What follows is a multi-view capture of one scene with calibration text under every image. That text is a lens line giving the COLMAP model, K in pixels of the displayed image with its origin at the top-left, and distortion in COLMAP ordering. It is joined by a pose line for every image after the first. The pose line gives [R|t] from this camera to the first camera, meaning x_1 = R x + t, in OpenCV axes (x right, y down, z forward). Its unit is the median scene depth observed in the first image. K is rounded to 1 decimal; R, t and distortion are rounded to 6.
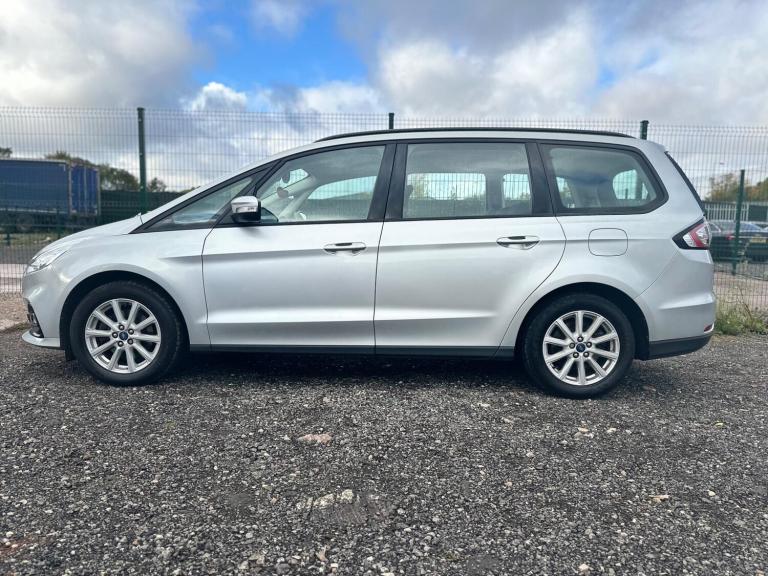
lens RADIAL K [[547.5, 0, 384.5], [0, 547.5, 291.7], [0, 0, 1]] dist [0.044285, -0.049439]
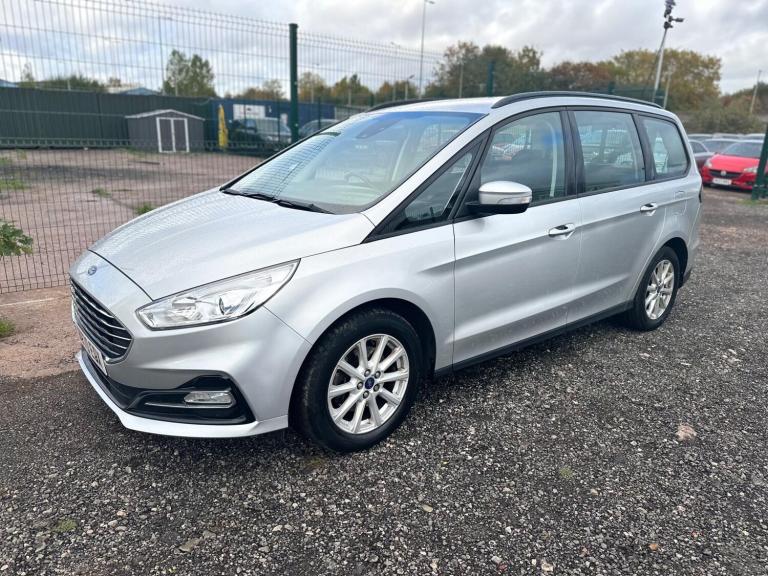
lens RADIAL K [[547.5, 0, 384.5], [0, 547.5, 291.7], [0, 0, 1]] dist [0.044285, -0.049439]
pose [[0.774126, -0.176707, 0.607868, -0.891517], [0.058453, 0.976100, 0.209311, -0.192284], [-0.630327, -0.126501, 0.765954, 0.453074]]
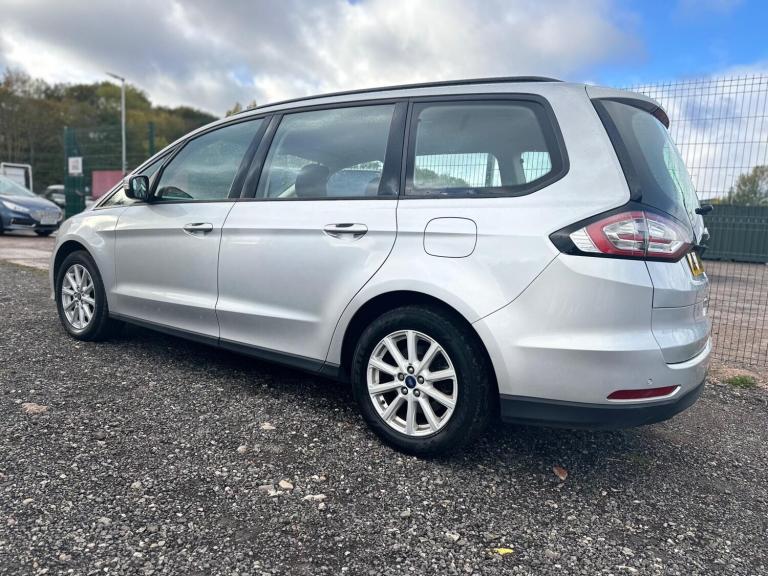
lens RADIAL K [[546.5, 0, 384.0], [0, 546.5, 288.0], [0, 0, 1]] dist [0.053713, -0.064011]
pose [[0.825694, 0.100055, -0.555175, 0.722592], [-0.109547, 0.993850, 0.016189, -0.028388], [0.553380, 0.047450, 0.831576, 0.388202]]
